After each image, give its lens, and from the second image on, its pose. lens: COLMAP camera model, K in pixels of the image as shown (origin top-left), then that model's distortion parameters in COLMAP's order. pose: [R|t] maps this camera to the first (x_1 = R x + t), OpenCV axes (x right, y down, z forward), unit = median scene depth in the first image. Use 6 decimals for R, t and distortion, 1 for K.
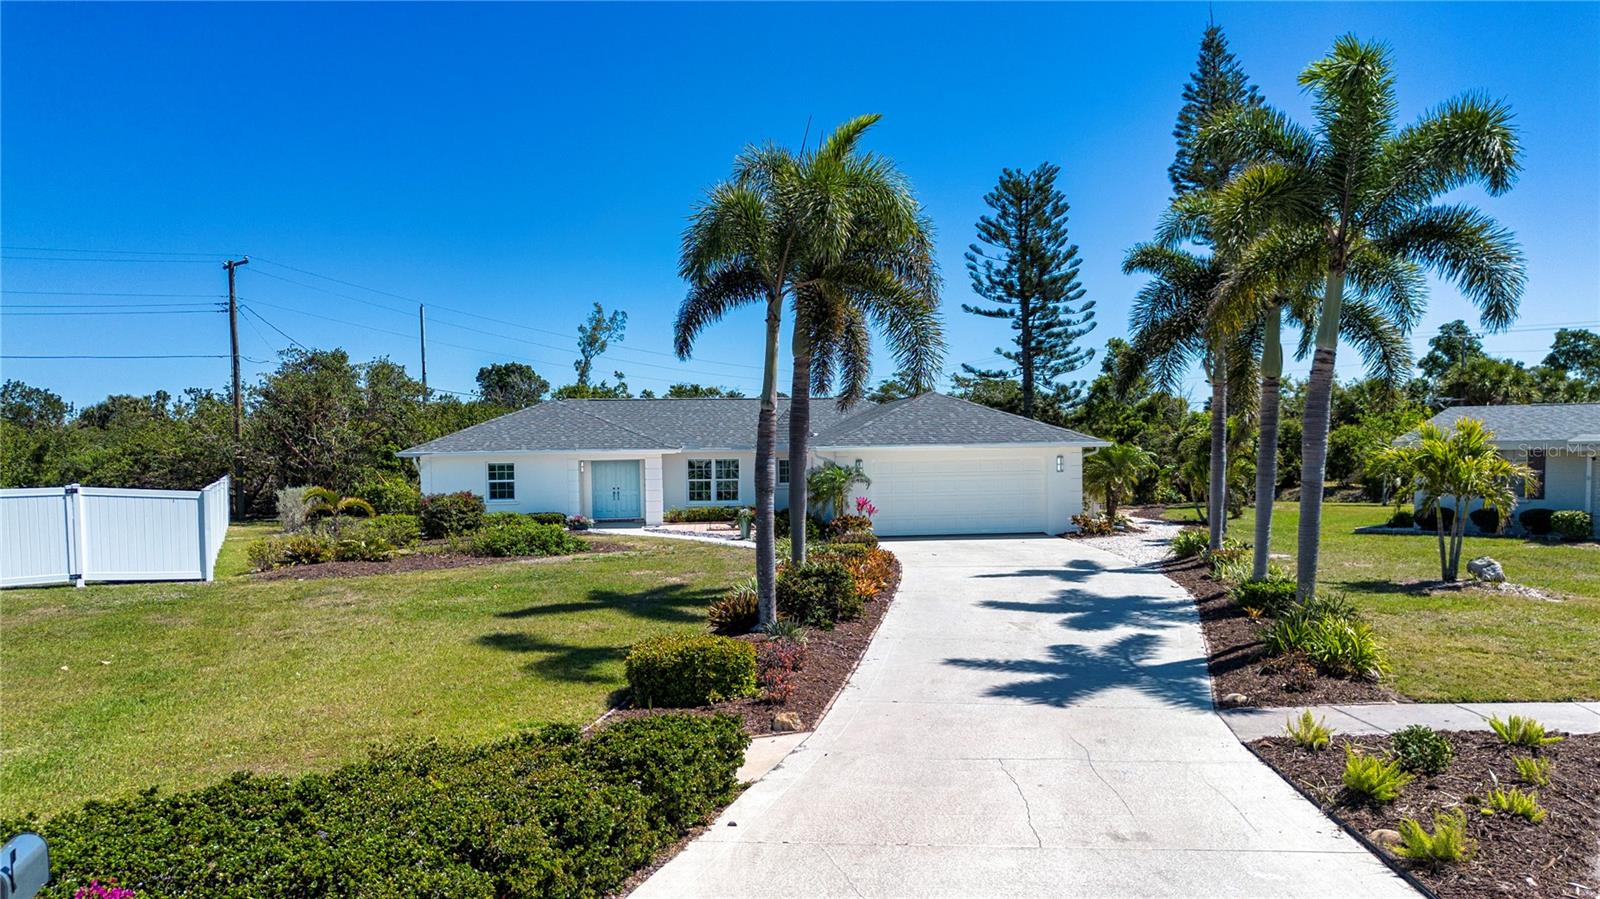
lens RADIAL K [[1131.6, 0, 812.6], [0, 1131.6, 562.9], [0, 0, 1]] dist [0.062502, -0.085995]
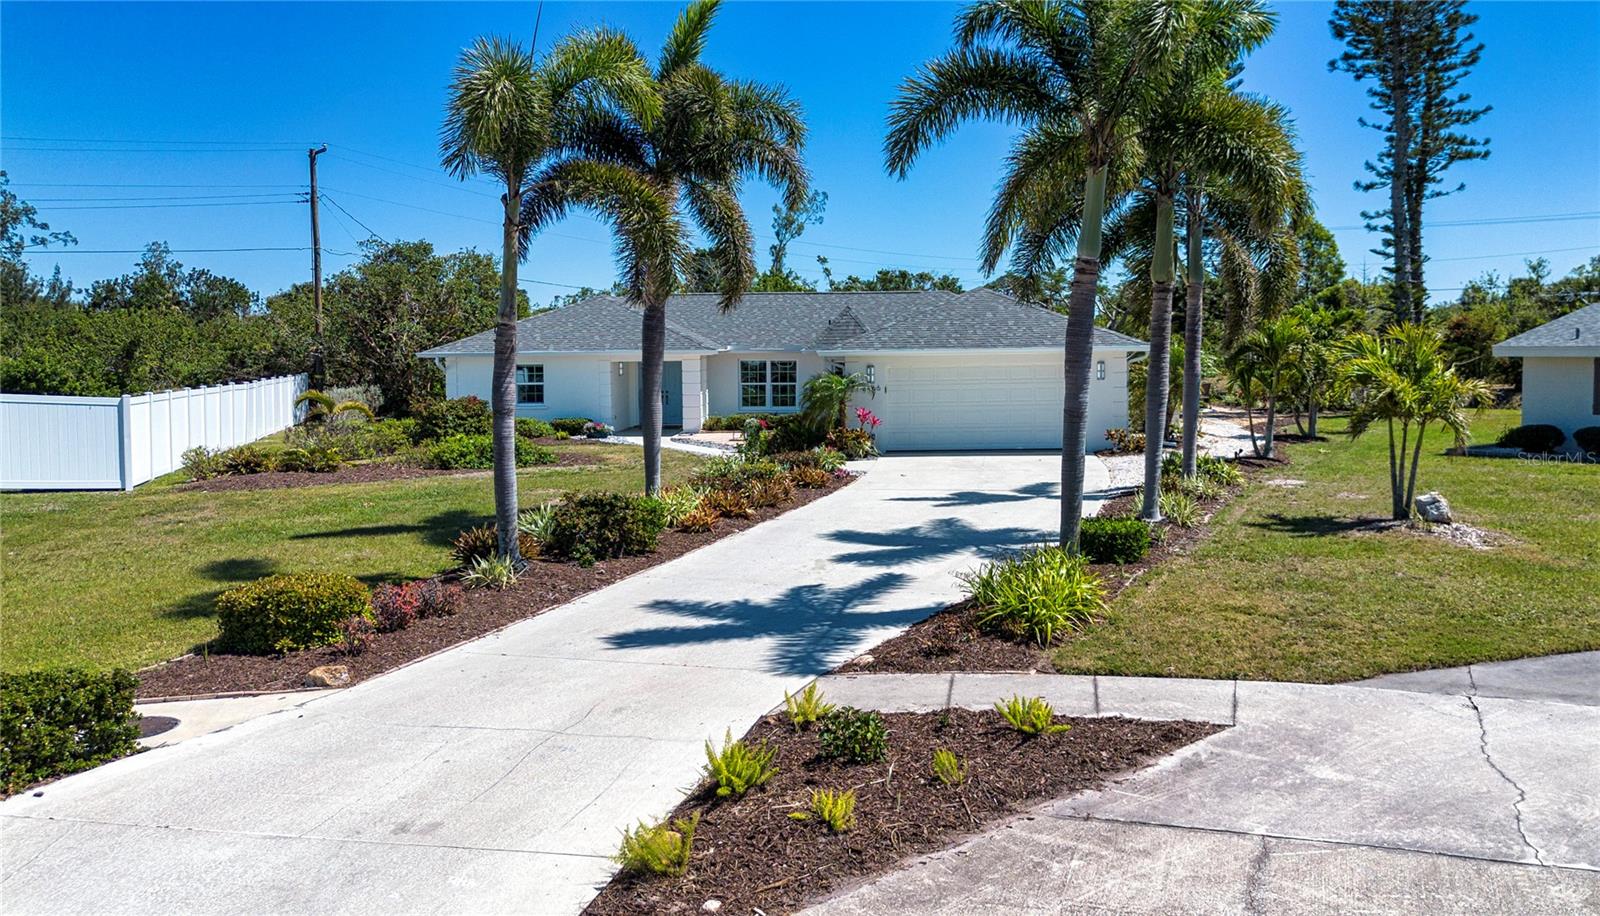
lens RADIAL K [[1262.9, 0, 955.4], [0, 1262.9, 457.3], [0, 0, 1]] dist [0.001496, -0.003454]
pose [[0.994646, 0.013862, -0.102404, 0.136665], [-0.014495, 0.999880, -0.005442, -0.008878], [0.102316, 0.006897, 0.994728, 0.009158]]
